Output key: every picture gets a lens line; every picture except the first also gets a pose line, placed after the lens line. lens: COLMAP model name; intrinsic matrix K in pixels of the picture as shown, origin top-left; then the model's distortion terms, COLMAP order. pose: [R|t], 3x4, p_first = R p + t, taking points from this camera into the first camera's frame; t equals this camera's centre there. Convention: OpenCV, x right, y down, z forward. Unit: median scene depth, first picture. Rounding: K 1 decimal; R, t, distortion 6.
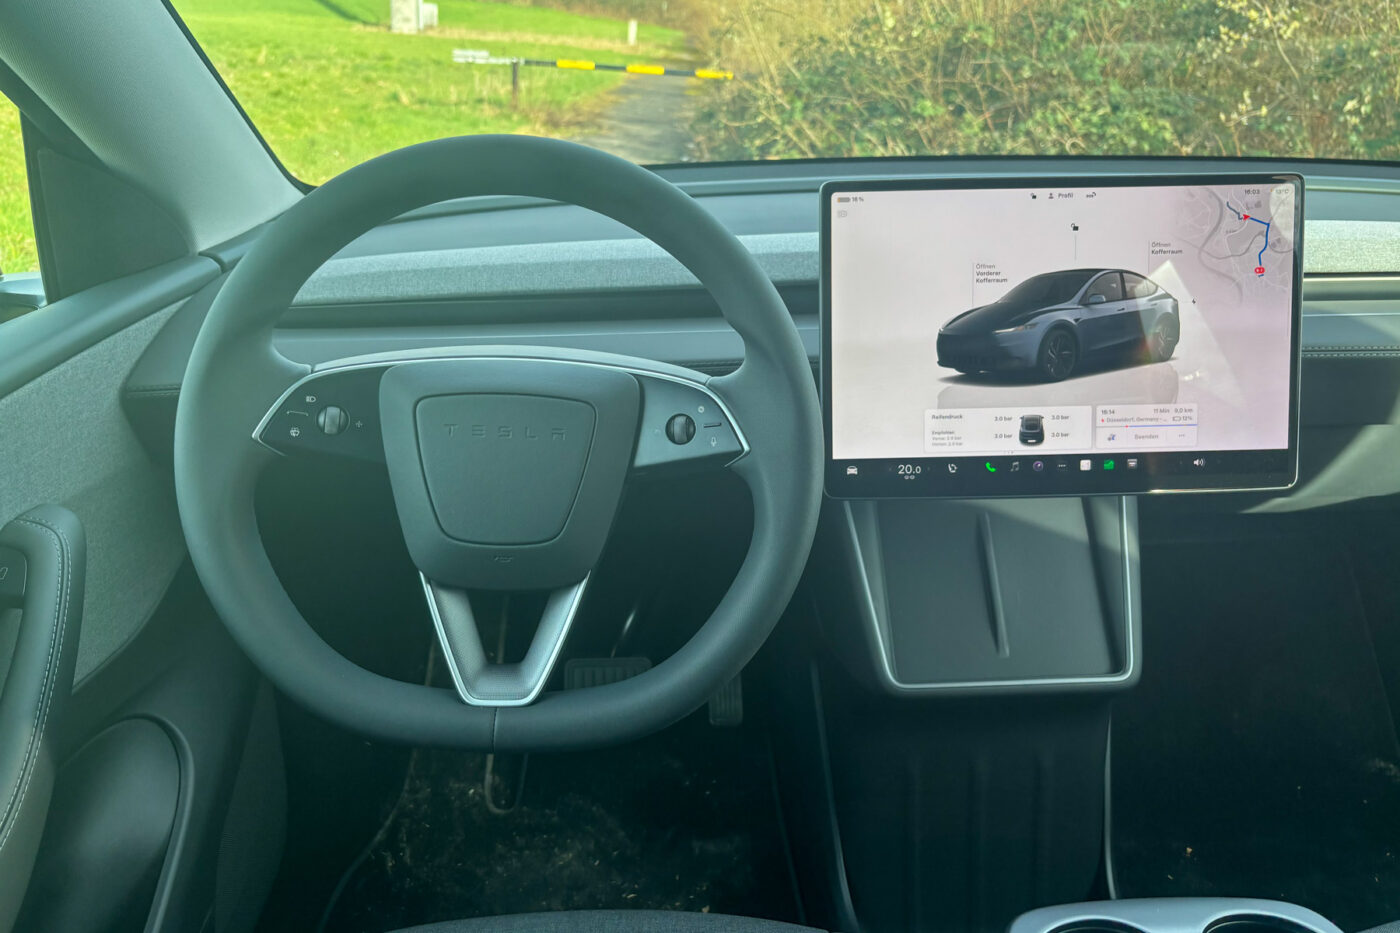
lens RADIAL K [[1142.0, 0, 703.5], [0, 1142.0, 403.5], [0, 0, 1]] dist [0.060267, -0.087176]
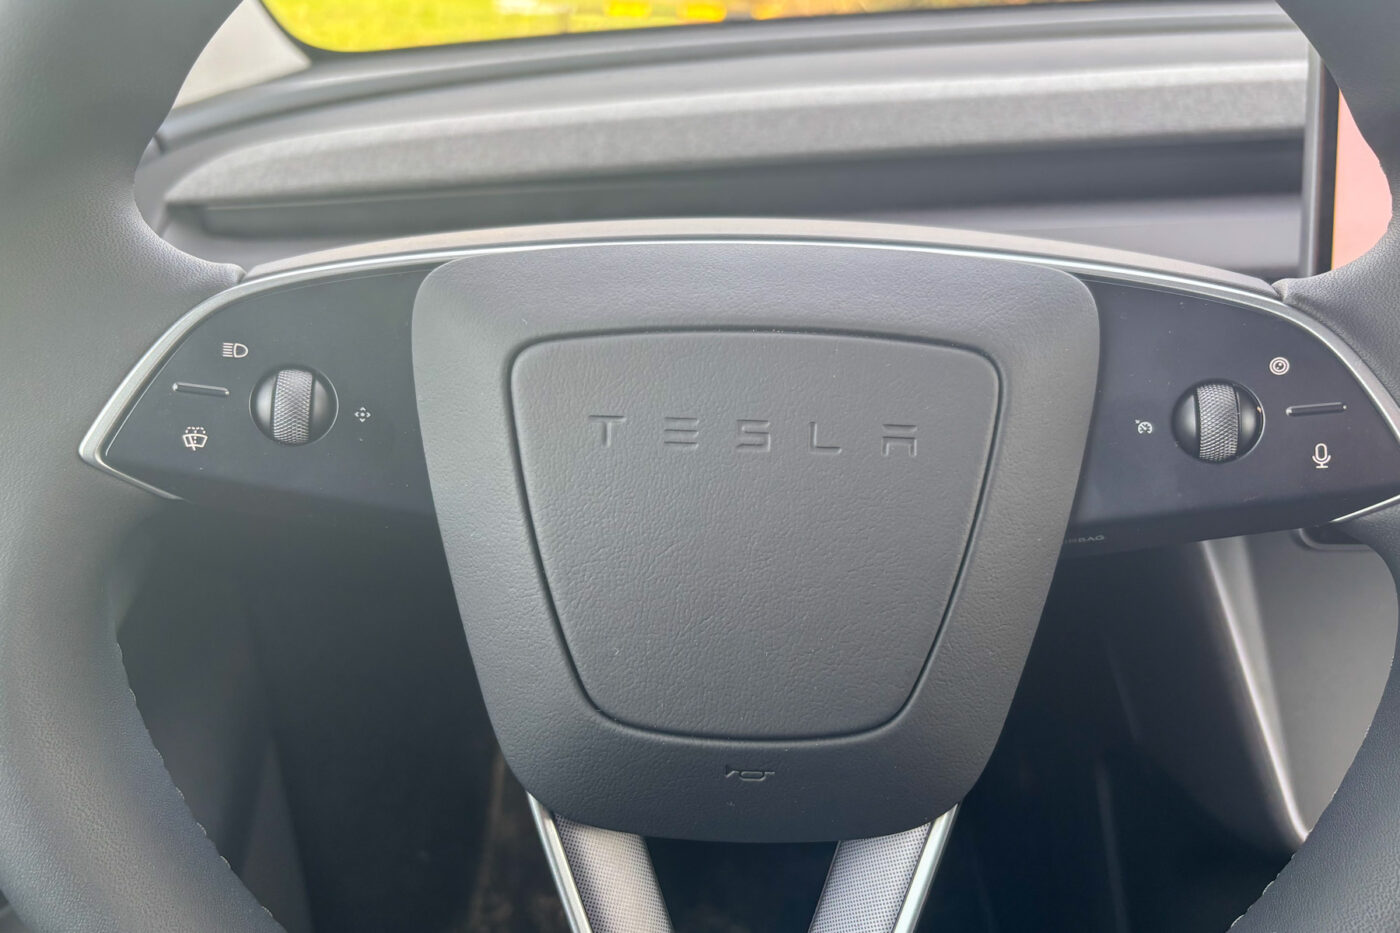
lens RADIAL K [[1150.5, 0, 670.2], [0, 1150.5, 466.2], [0, 0, 1]] dist [0.047386, -0.097068]
pose [[0.997444, -0.005780, -0.071223, -0.171153], [0.011403, 0.996826, 0.078795, 0.005850], [0.070541, -0.079405, 0.994343, 0.624713]]
